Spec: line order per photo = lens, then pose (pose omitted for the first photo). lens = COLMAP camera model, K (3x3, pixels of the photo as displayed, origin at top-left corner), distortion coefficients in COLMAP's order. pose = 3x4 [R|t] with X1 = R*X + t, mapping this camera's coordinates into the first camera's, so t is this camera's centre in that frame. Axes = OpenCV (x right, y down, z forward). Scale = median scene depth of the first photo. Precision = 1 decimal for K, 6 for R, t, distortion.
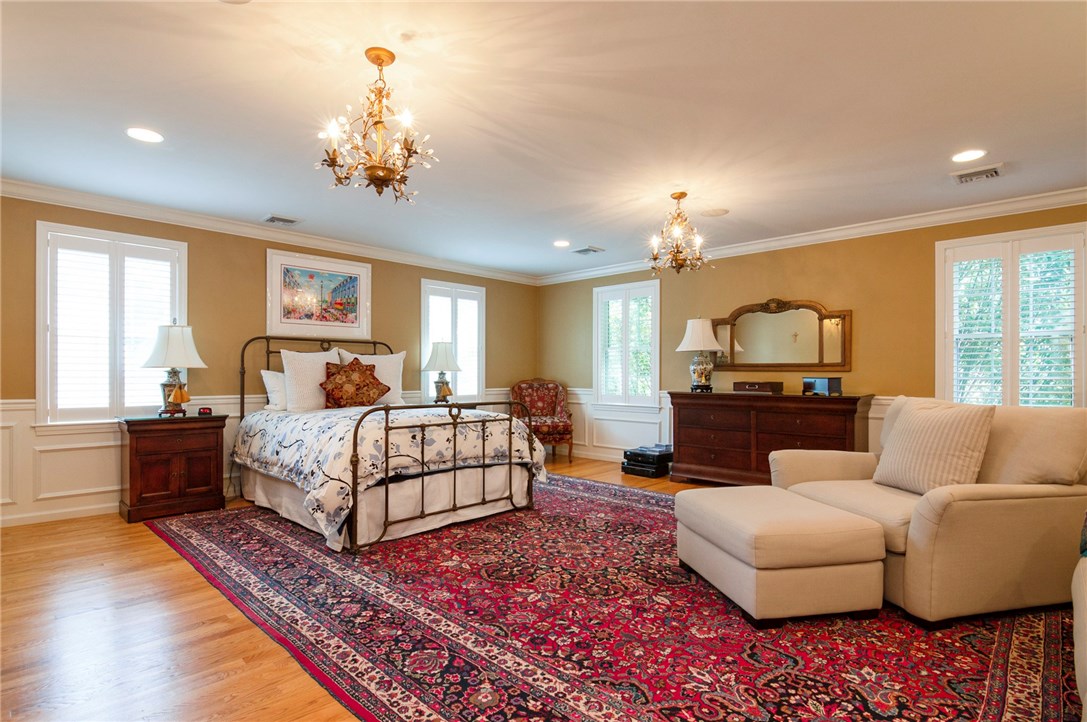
lens RADIAL K [[530.5, 0, 541.5], [0, 530.5, 372.9], [0, 0, 1]] dist [-0.000519, -0.000233]
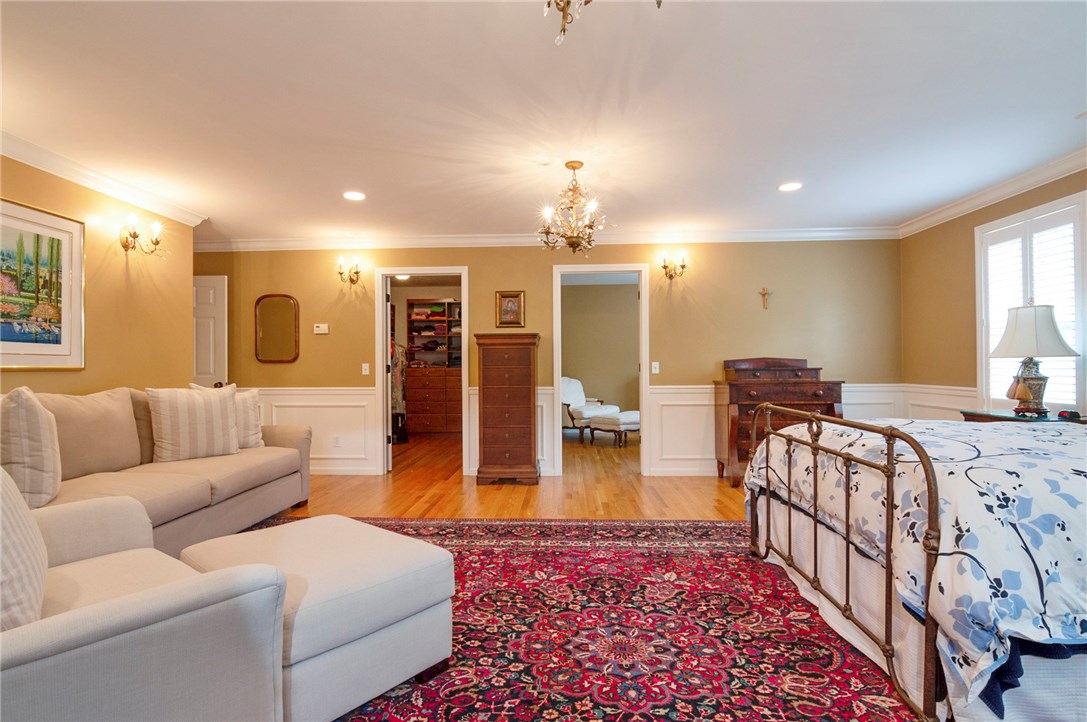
lens RADIAL K [[553.0, 0, 543.5], [0, 553.0, 361.0], [0, 0, 1]] dist [-0.001585, -0.000409]
pose [[-0.754455, -0.003848, -0.656341, 0.636526], [0.003668, 0.999942, -0.010079, 0.001756], [0.656342, -0.010012, -0.754397, 1.646651]]
